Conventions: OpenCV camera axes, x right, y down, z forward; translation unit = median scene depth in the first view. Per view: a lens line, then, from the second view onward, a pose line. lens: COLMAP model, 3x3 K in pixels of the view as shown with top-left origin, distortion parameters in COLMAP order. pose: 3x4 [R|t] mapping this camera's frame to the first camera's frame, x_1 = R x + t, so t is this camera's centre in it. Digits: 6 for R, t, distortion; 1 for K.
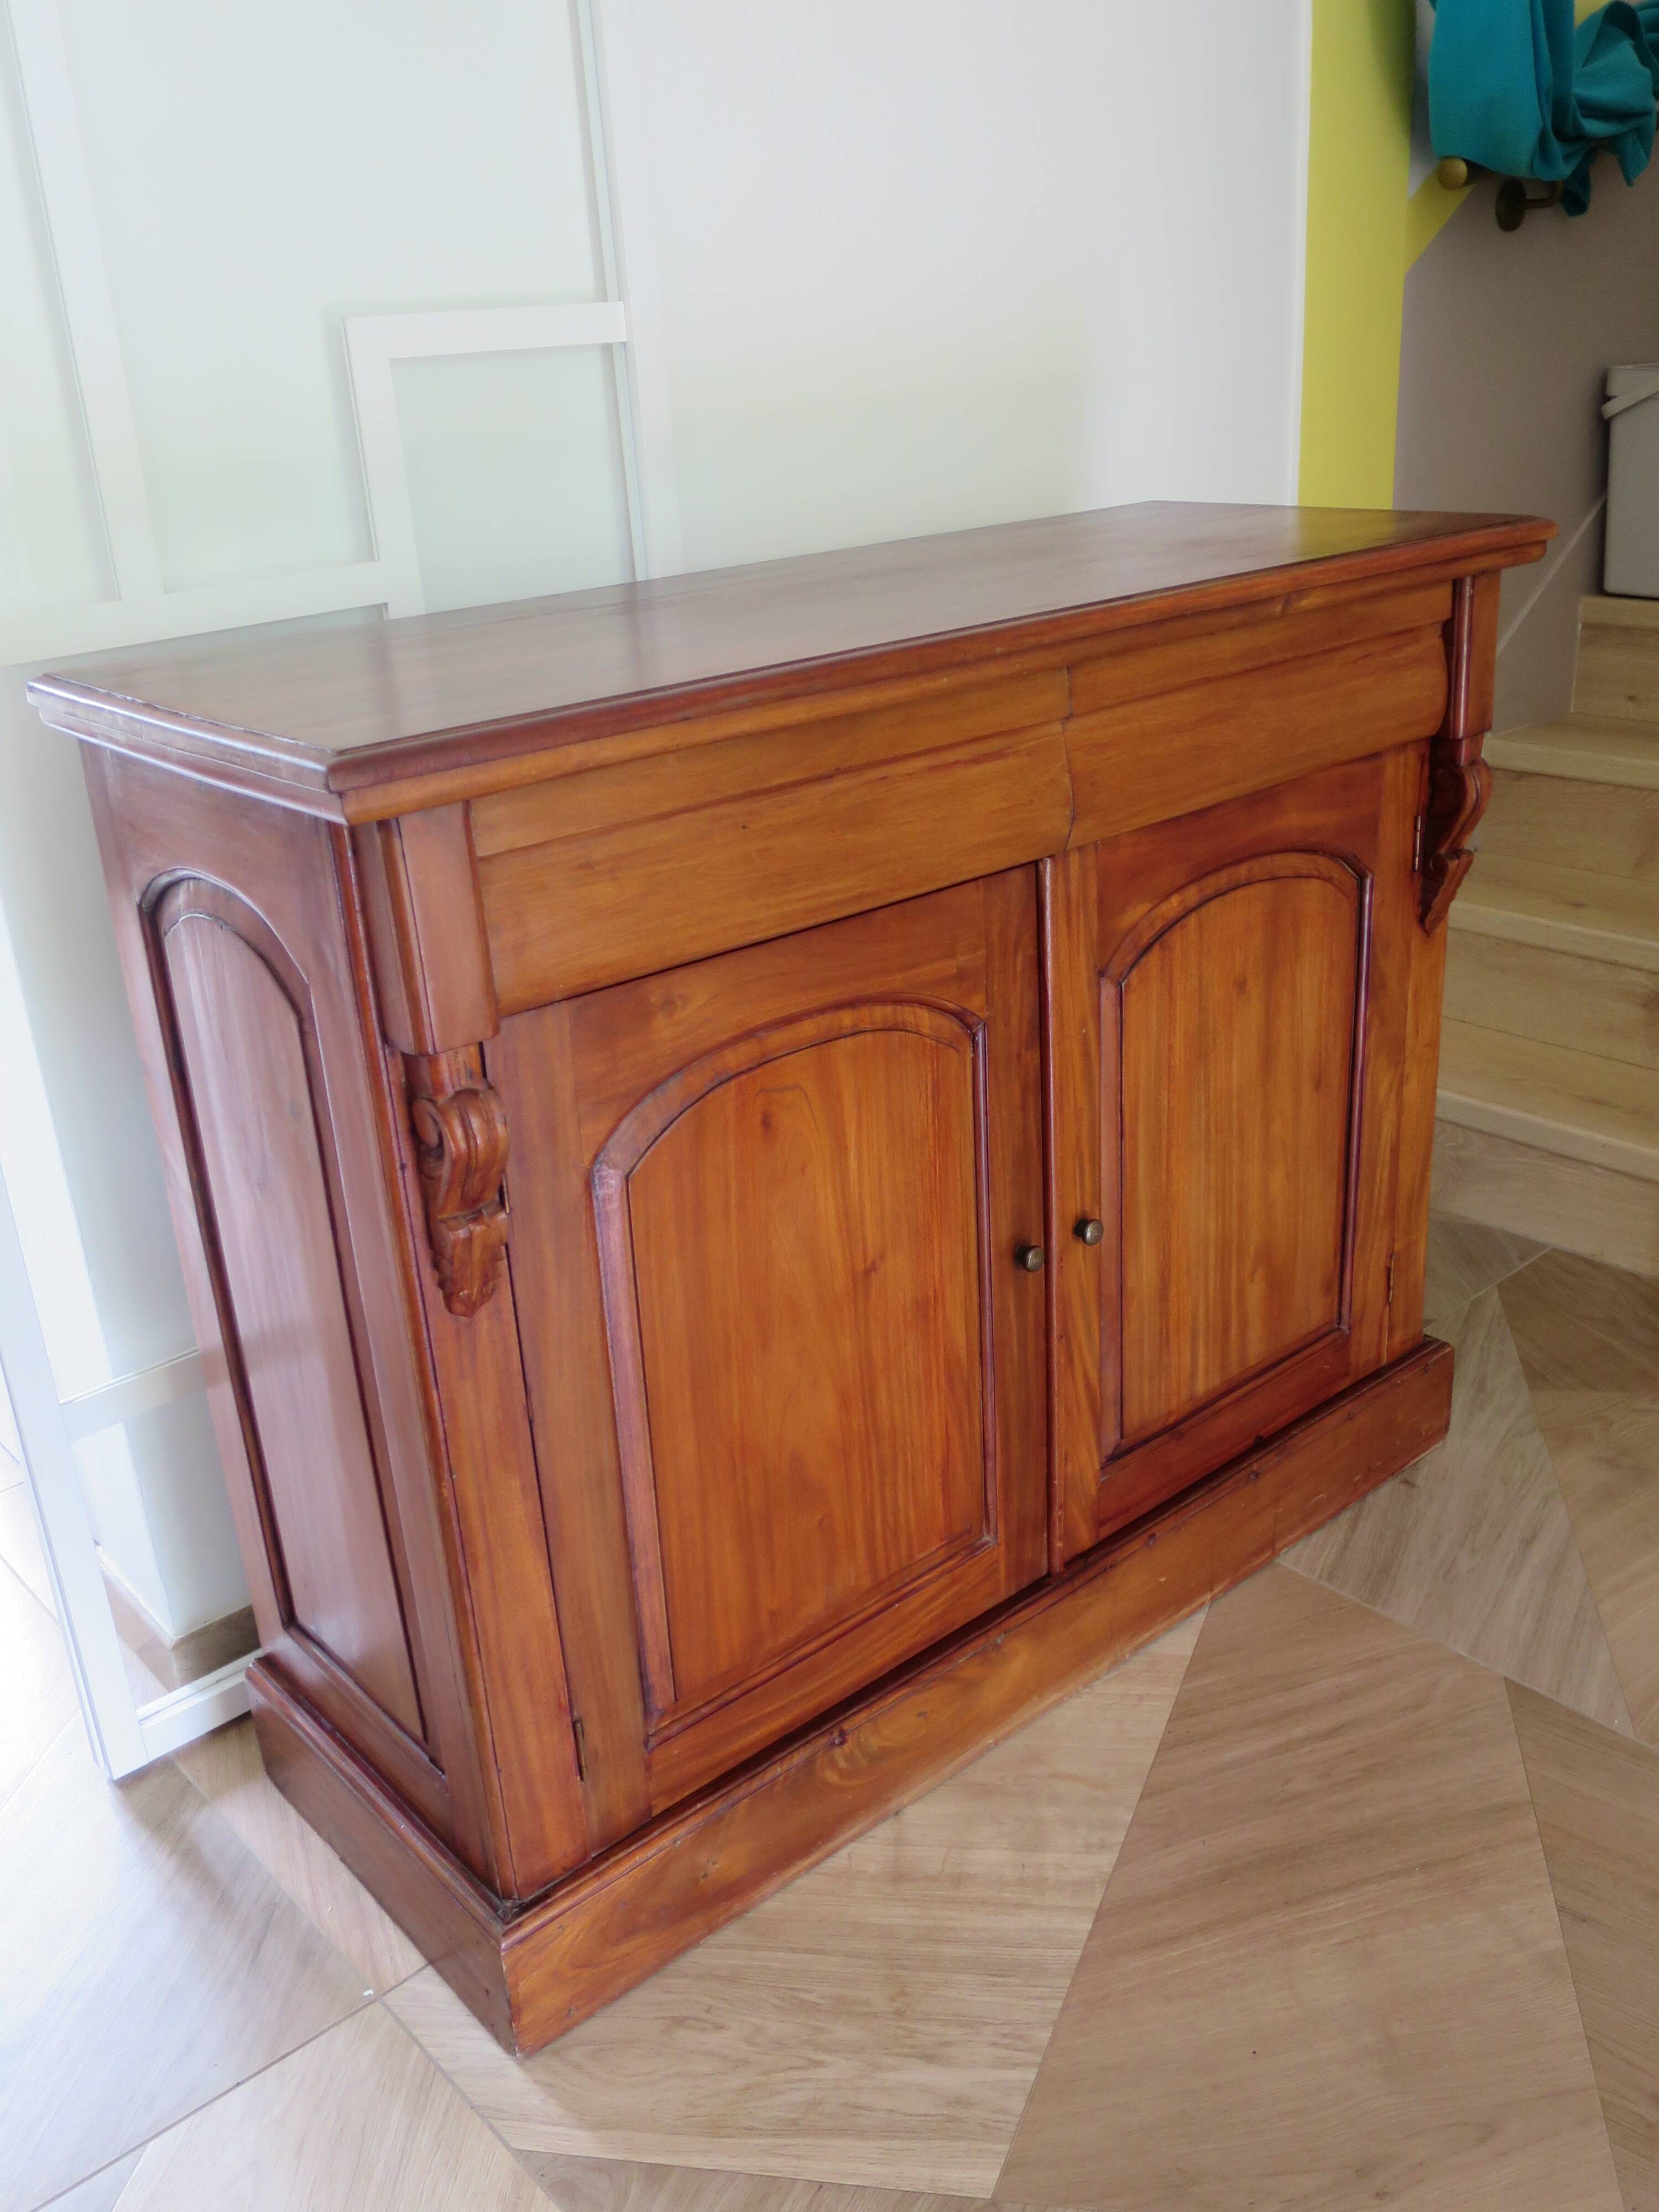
lens RADIAL K [[1896.0, 0, 804.7], [0, 1896.0, 1090.3], [0, 0, 1]] dist [-0.084078, 0.020572]
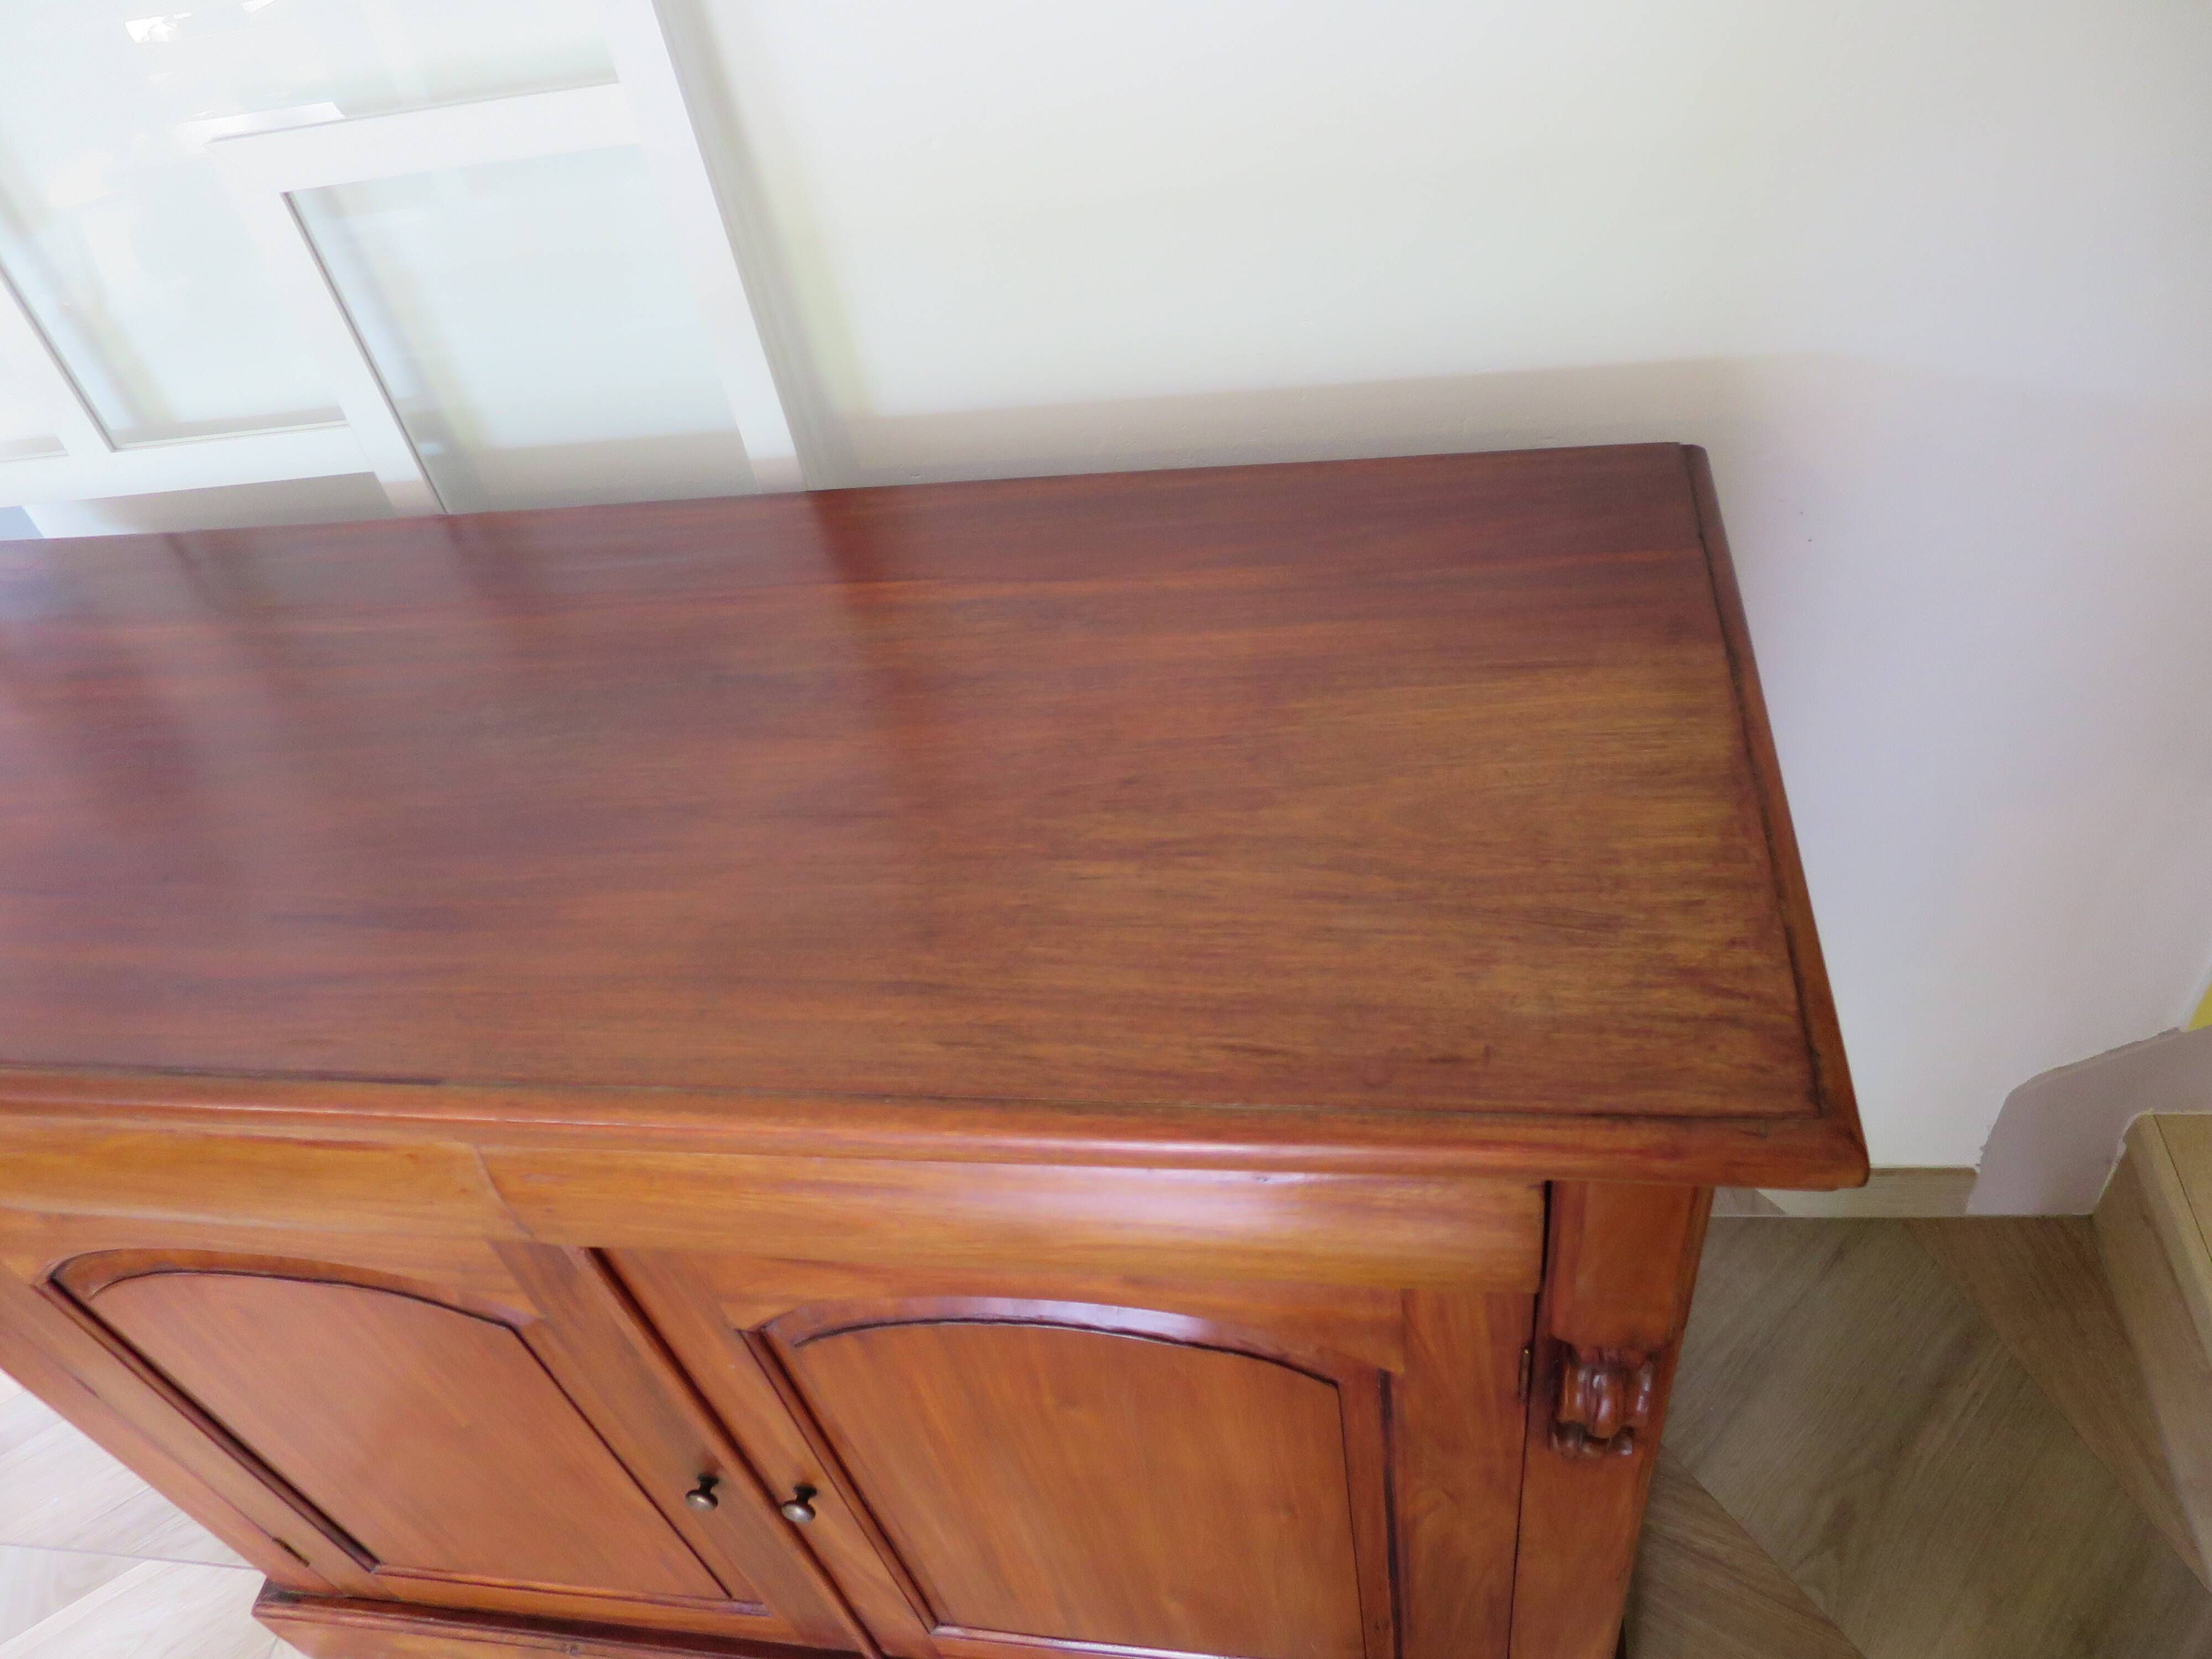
lens RADIAL K [[1581.1, 0, 1101.0], [0, 1581.1, 826.7], [0, 0, 1]] dist [-0.051364, 0.011633]
pose [[0.670749, 0.483098, -0.562772, 0.480652], [-0.172150, 0.839459, 0.515434, -0.541142], [0.721430, -0.248846, 0.646231, 0.759047]]
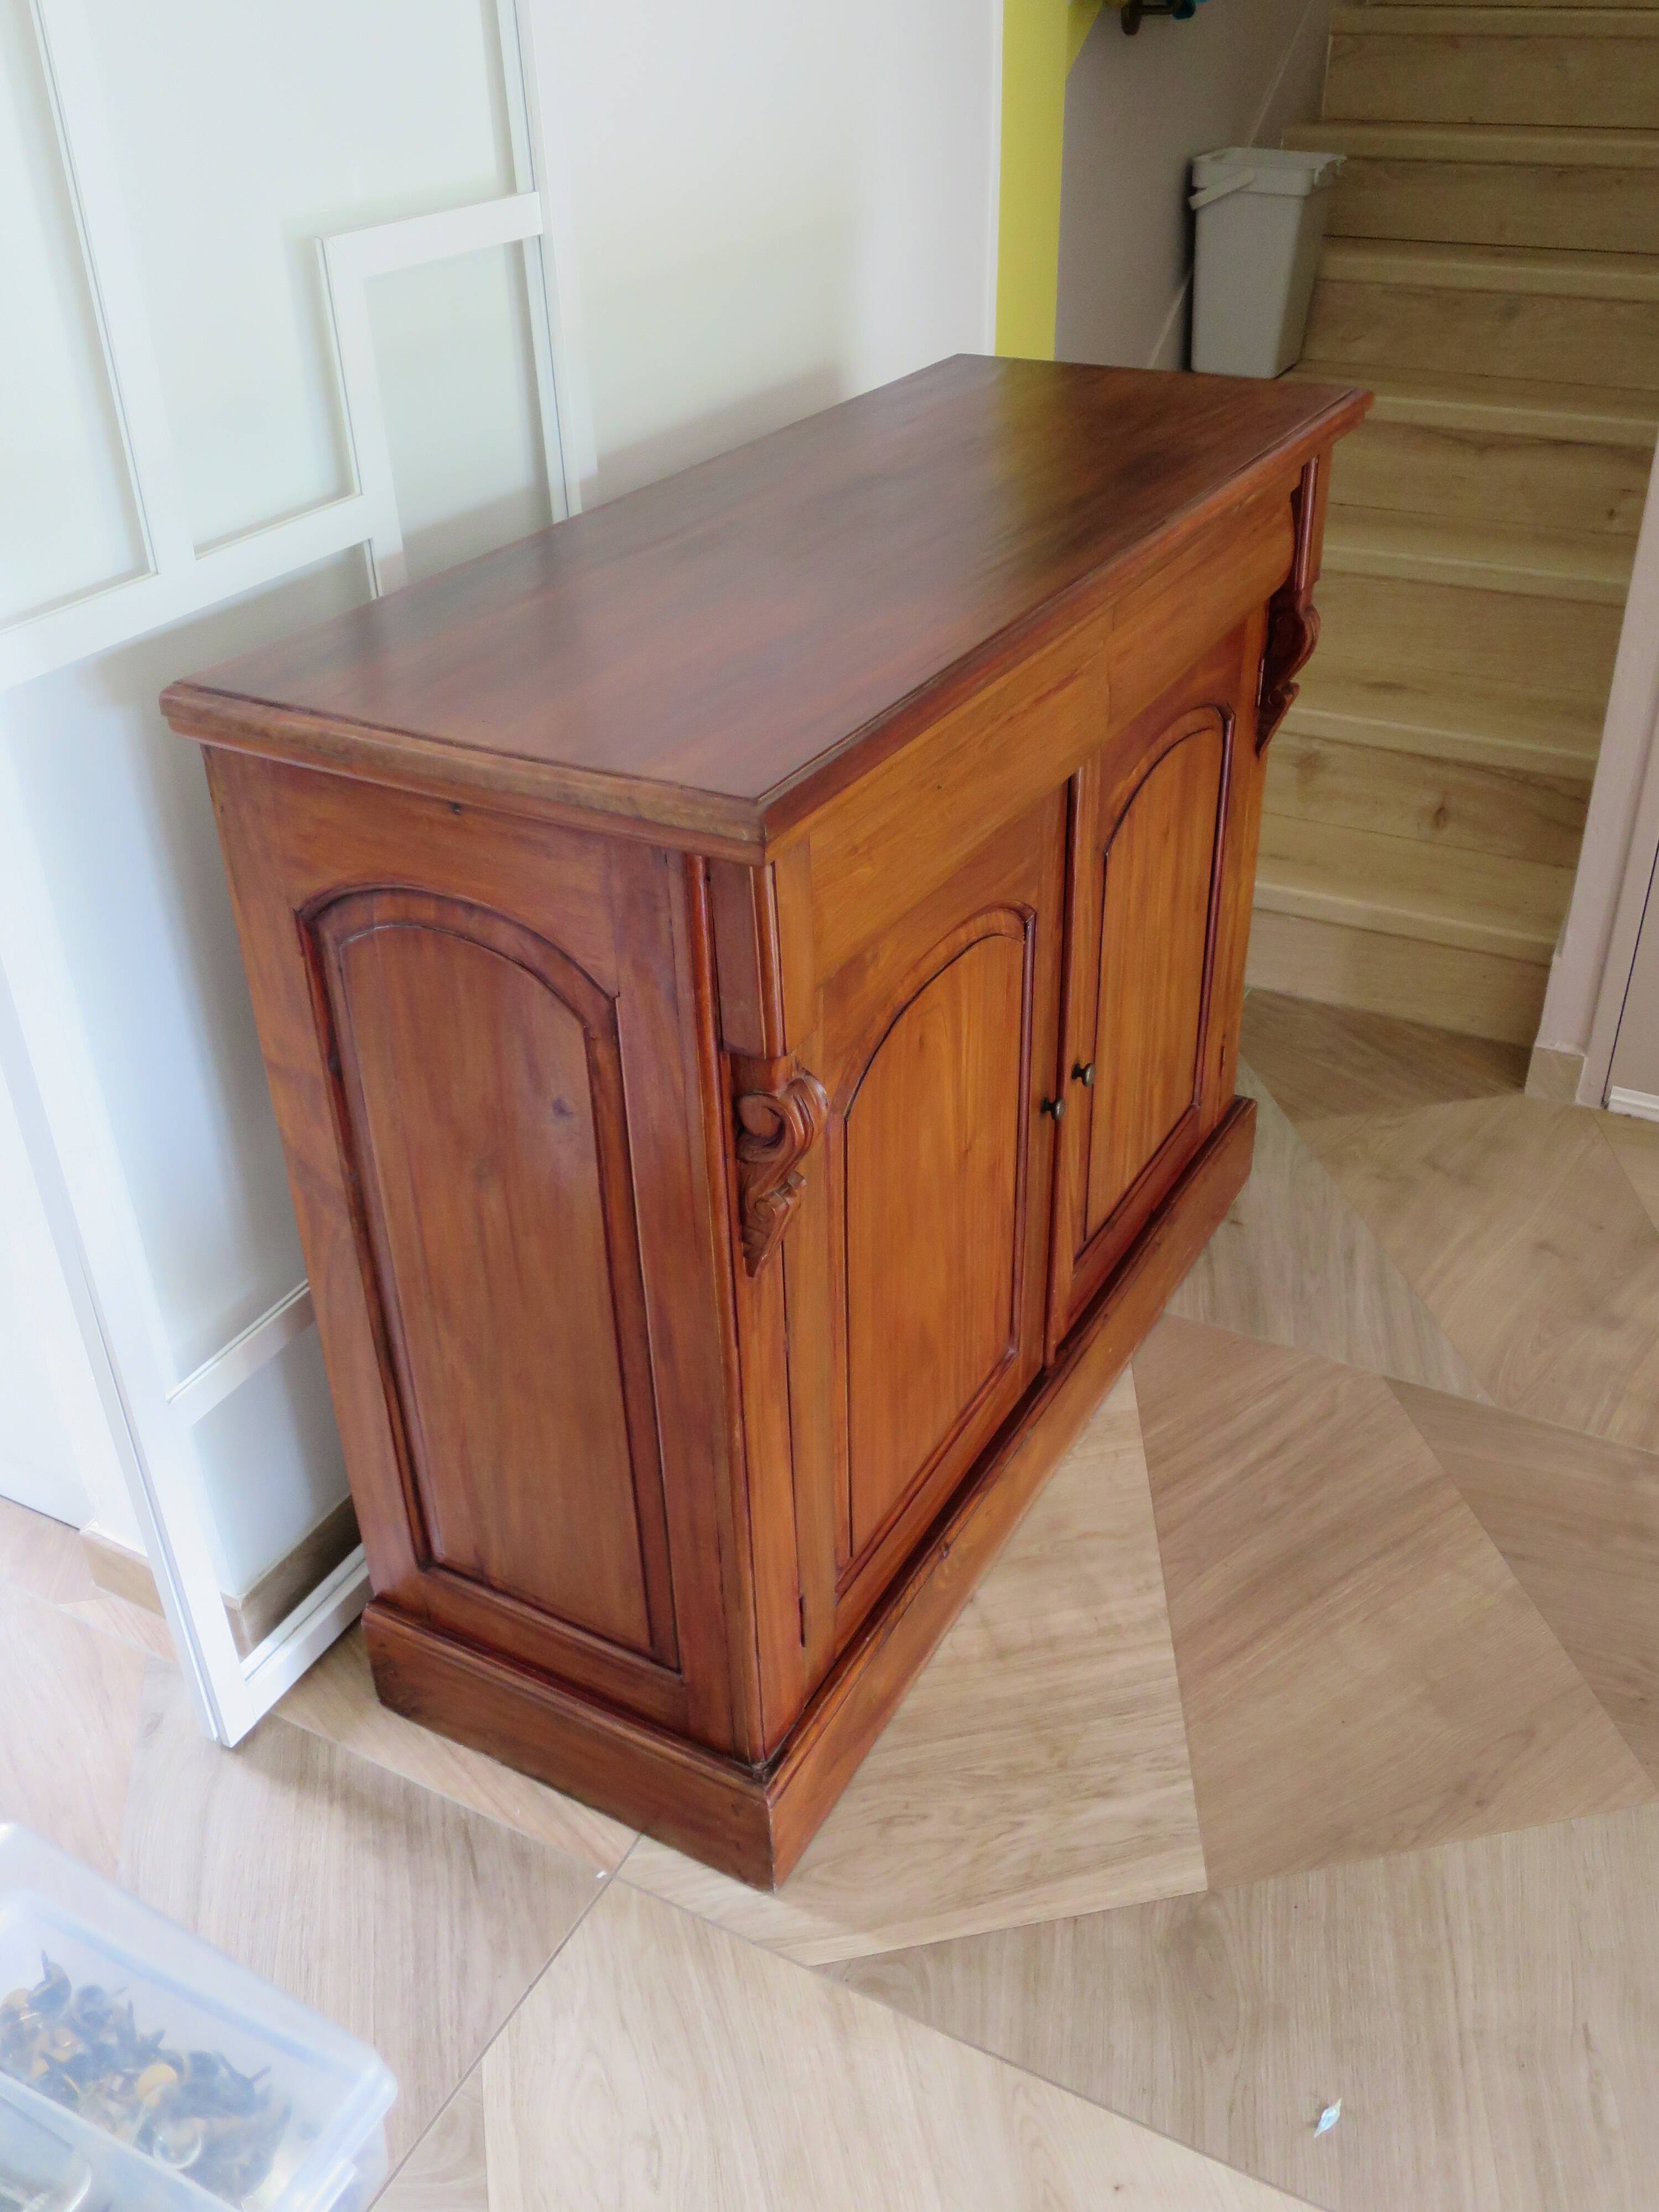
lens RADIAL K [[1896.0, 0, 827.2], [0, 1896.0, 1106.3], [0, 0, 1]] dist [-0.084078, 0.020572]
pose [[0.933428, -0.153219, 0.324401, -0.345858], [0.096711, 0.978205, 0.183745, -0.123250], [-0.345484, -0.140139, 0.927902, -0.008885]]
